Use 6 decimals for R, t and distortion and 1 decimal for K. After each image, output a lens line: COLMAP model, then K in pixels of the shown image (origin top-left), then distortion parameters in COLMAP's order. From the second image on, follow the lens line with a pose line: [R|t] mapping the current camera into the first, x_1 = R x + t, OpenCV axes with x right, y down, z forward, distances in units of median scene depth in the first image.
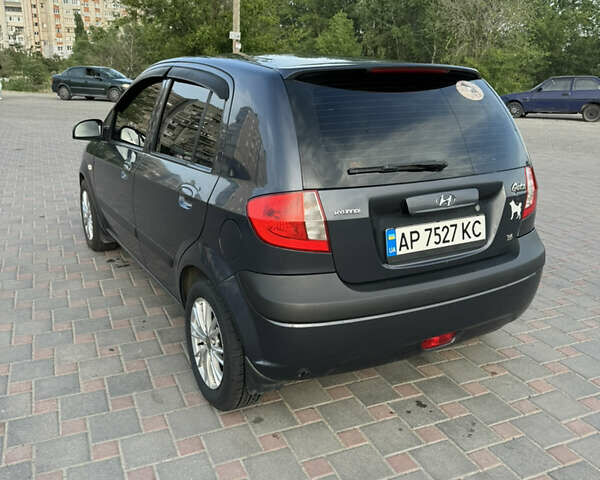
lens RADIAL K [[560.8, 0, 295.8], [0, 560.8, 241.8], [0, 0, 1]] dist [0.128646, -0.231661]
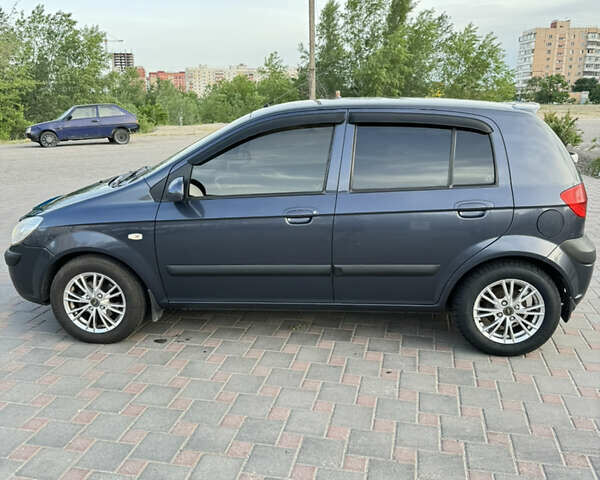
lens RADIAL K [[562.1, 0, 300.0], [0, 562.1, 240.0], [0, 0, 1]] dist [0.114417, -0.202361]
pose [[0.586037, -0.226967, 0.777848, -1.669720], [0.263525, 0.961168, 0.081916, -0.251591], [-0.766235, 0.156976, 0.623091, 0.597940]]
